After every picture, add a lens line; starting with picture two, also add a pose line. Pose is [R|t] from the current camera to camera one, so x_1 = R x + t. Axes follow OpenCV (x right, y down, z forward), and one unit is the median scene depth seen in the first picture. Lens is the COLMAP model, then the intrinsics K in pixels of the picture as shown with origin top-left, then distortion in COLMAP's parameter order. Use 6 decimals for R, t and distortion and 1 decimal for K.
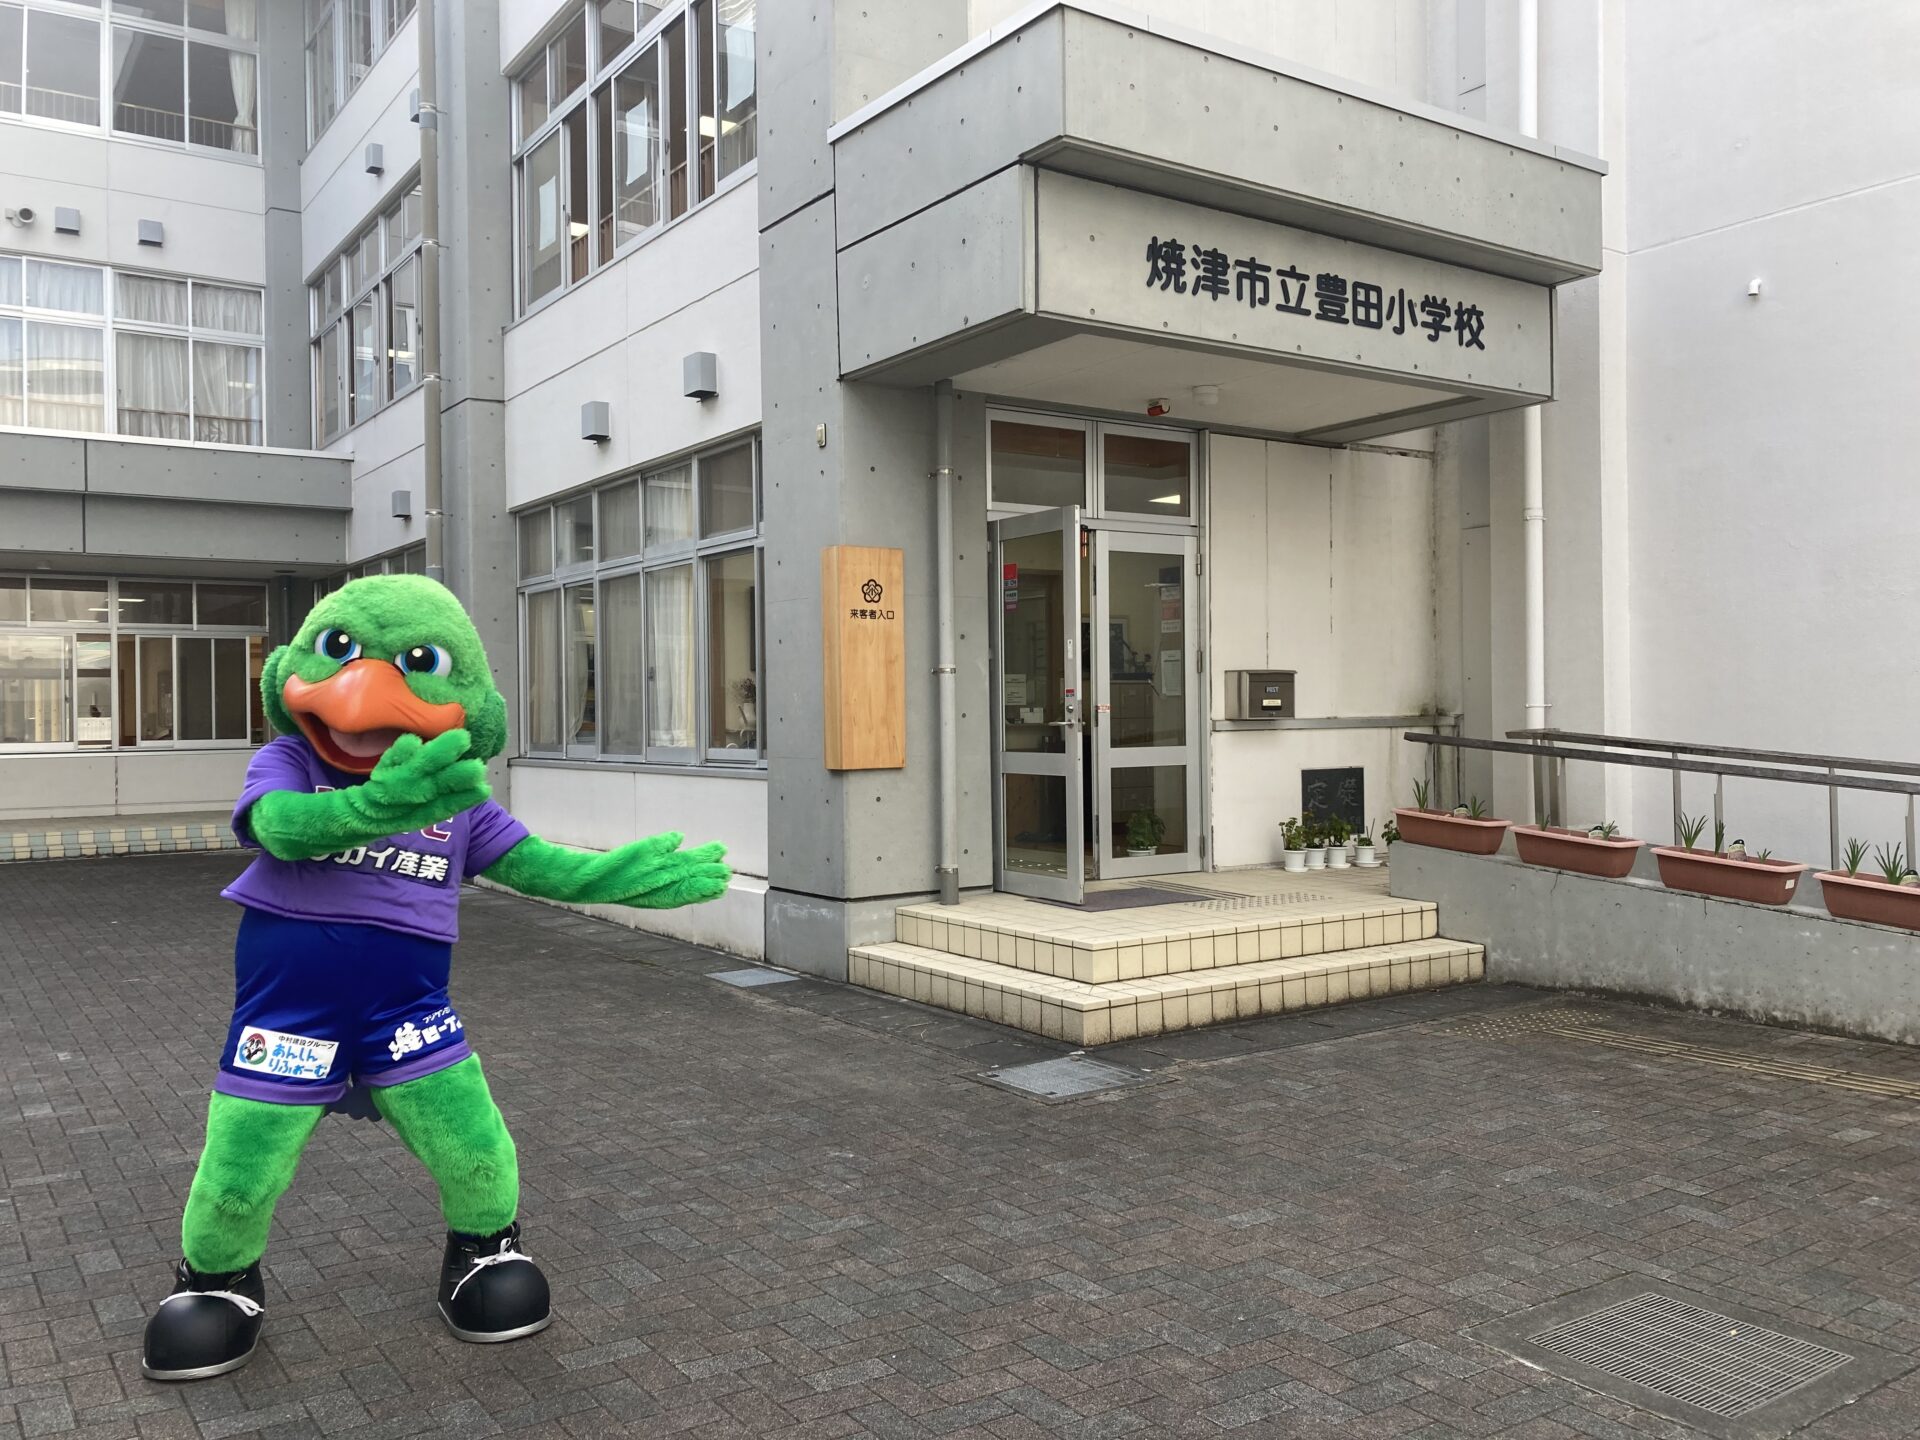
lens RADIAL K [[1577.8, 0, 999.4], [0, 1577.8, 698.7], [0, 0, 1]] dist [0.007914, 0.004310]
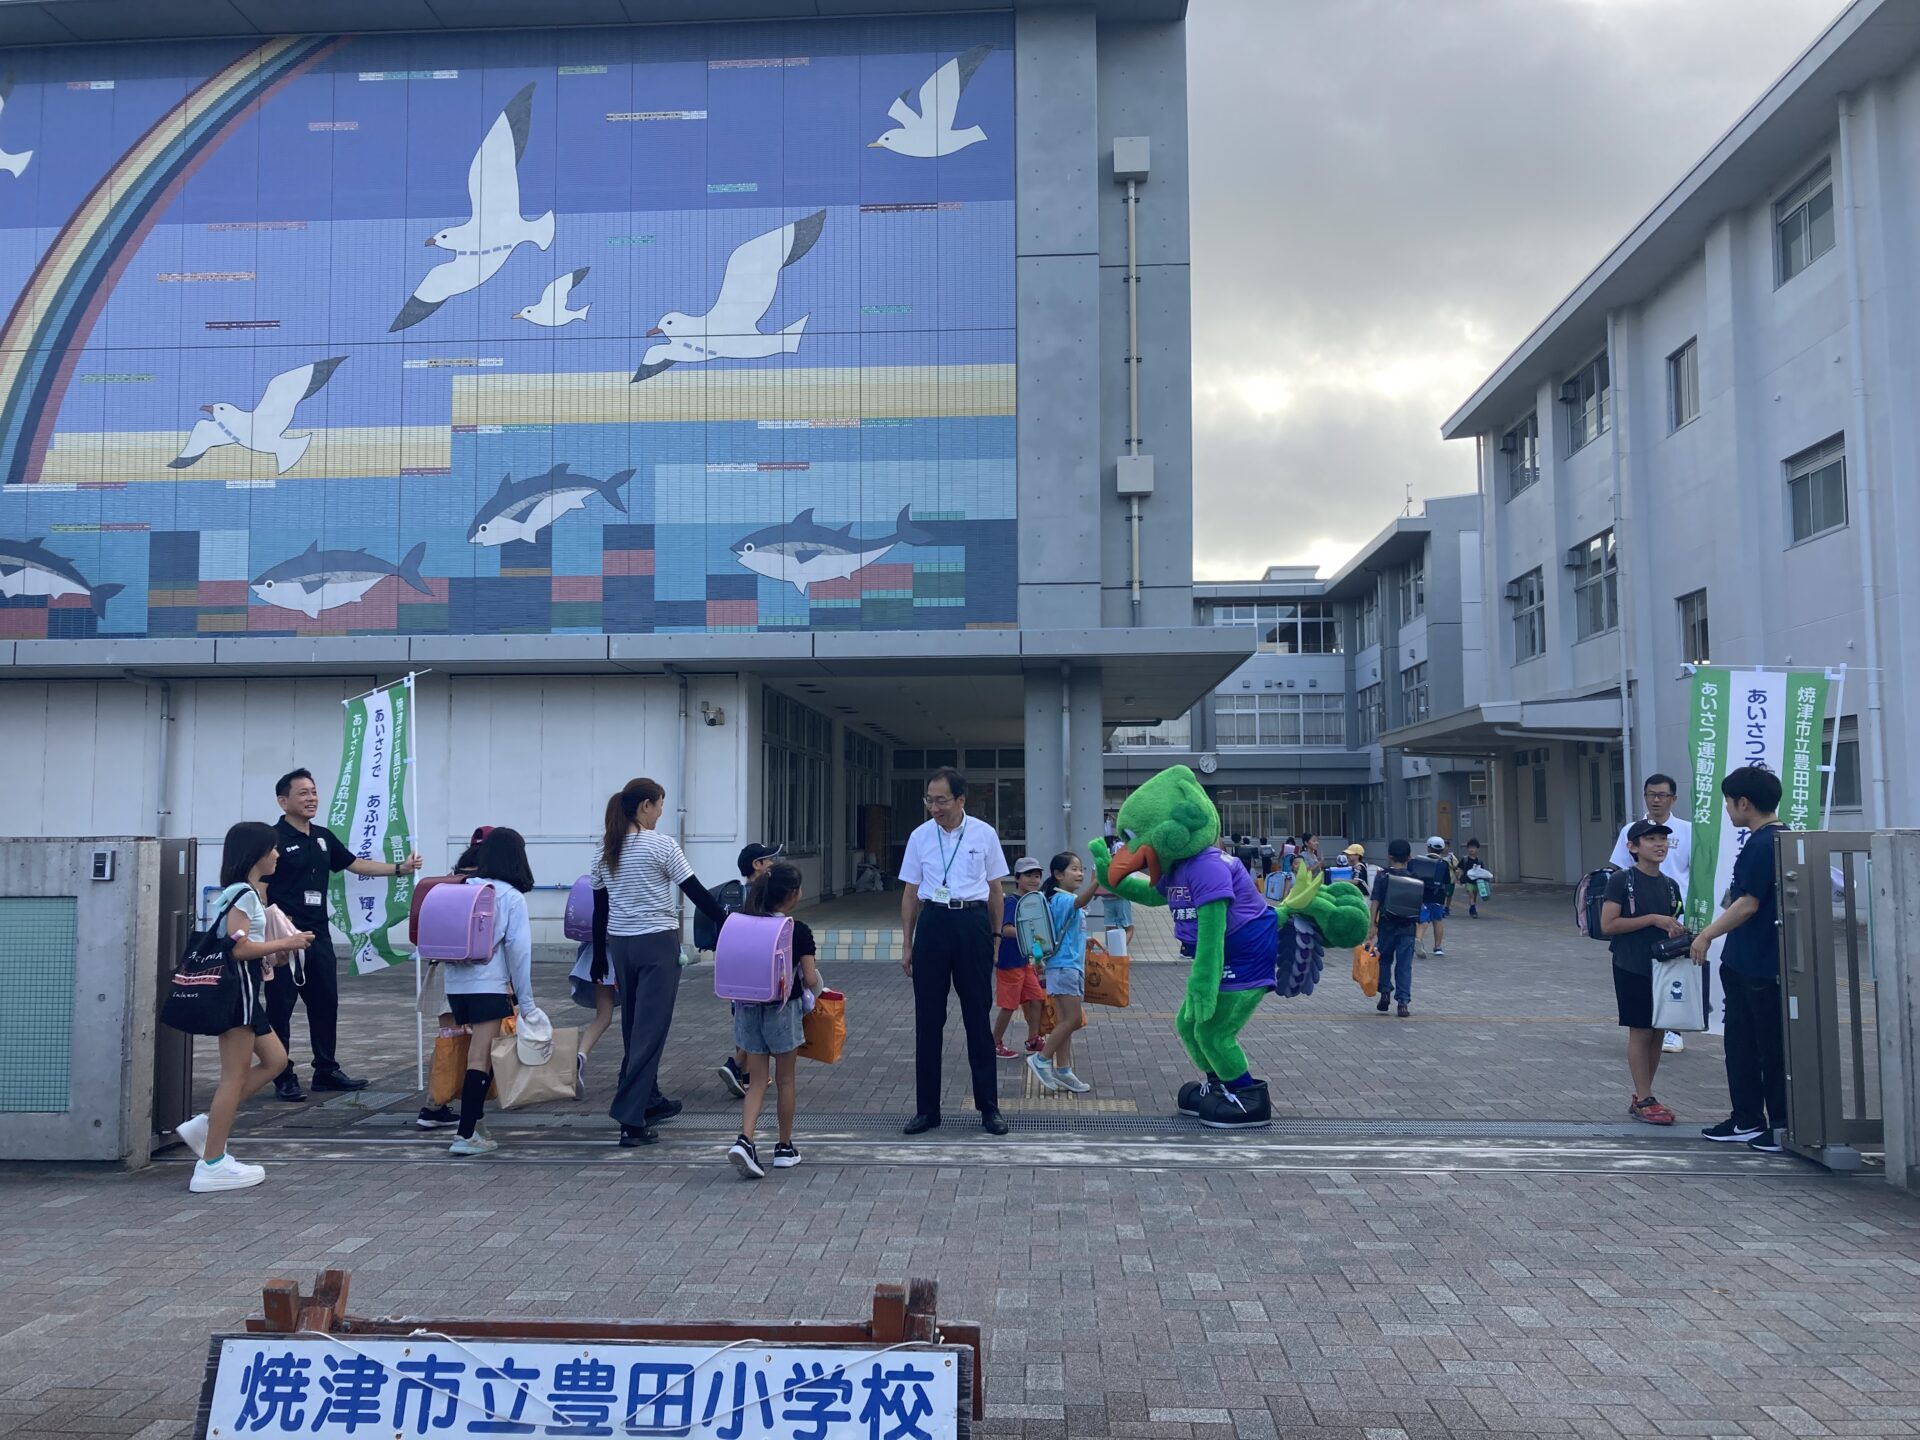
lens RADIAL K [[1628.3, 0, 960.0], [0, 1628.3, 720.0], [0, 0, 1]] dist [0.075516, -0.118859]
pose [[0.779555, -0.034698, -0.625372, 0.999136], [-0.001261, 0.998375, -0.056966, -0.020792], [0.626333, 0.045197, 0.778245, -2.067383]]
